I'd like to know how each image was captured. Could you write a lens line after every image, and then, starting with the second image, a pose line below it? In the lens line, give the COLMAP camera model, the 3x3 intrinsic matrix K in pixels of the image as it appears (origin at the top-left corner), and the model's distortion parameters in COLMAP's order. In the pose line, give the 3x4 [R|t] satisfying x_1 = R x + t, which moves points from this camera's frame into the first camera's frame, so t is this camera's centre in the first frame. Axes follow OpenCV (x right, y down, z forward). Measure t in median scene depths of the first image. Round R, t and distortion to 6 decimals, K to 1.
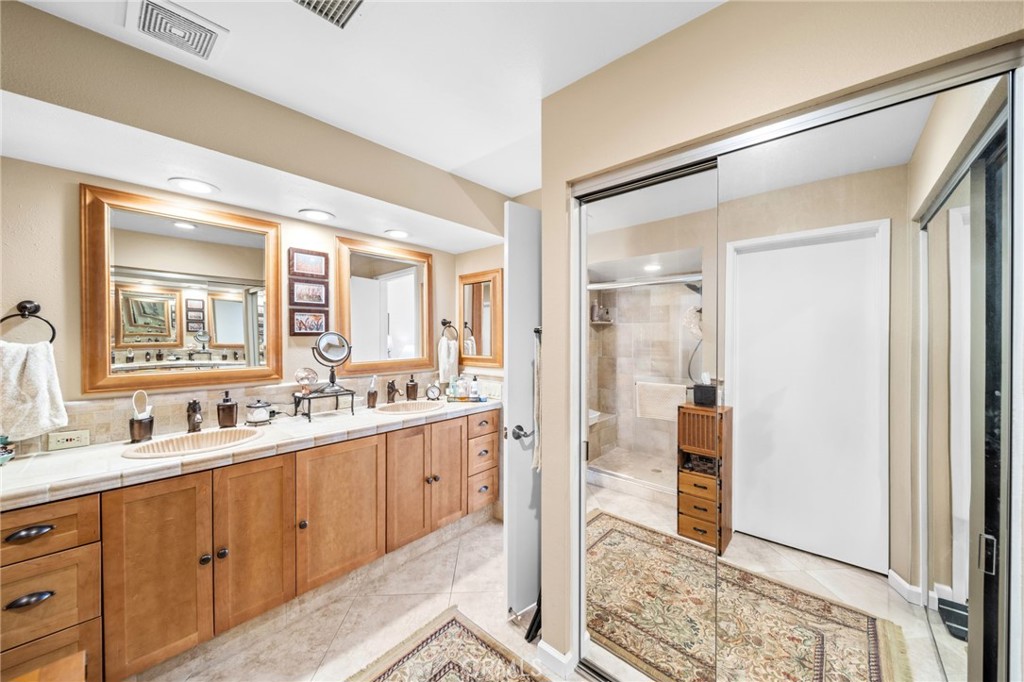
lens RADIAL K [[358.1, 0, 511.6], [0, 358.1, 338.1], [0, 0, 1]] dist [0.000074, -0.001331]
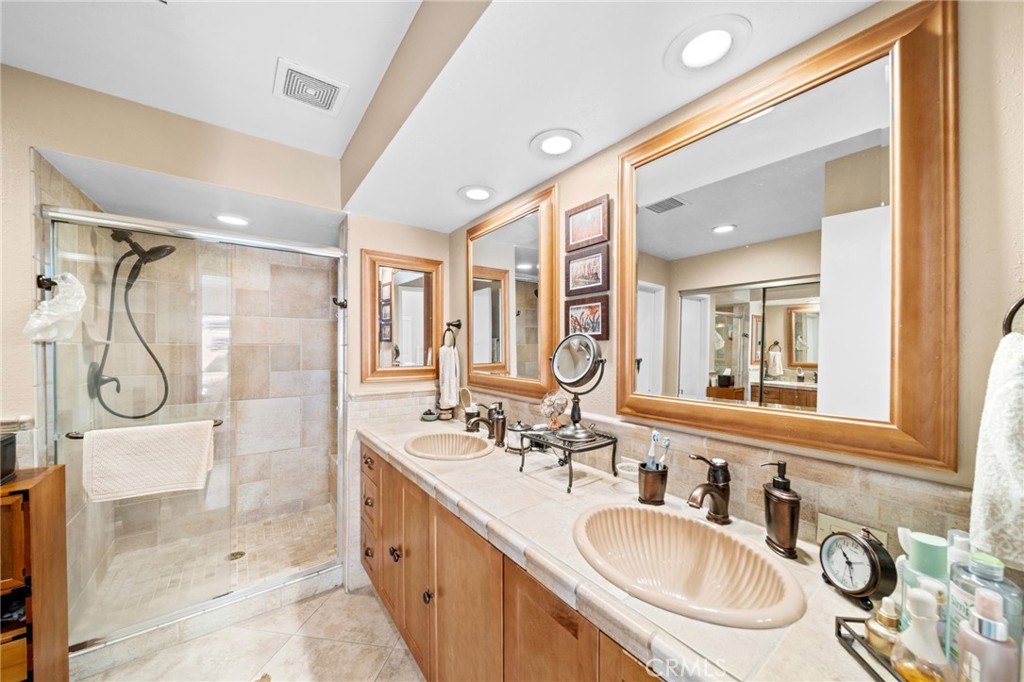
lens RADIAL K [[358.1, 0, 511.6], [0, 358.1, 338.1], [0, 0, 1]] dist [0.000074, -0.001331]
pose [[-0.177657, -0.017991, -0.983928, 0.075579], [-0.004261, 0.999838, -0.017512, 0.001441], [0.984083, 0.001081, -0.177705, 0.966738]]
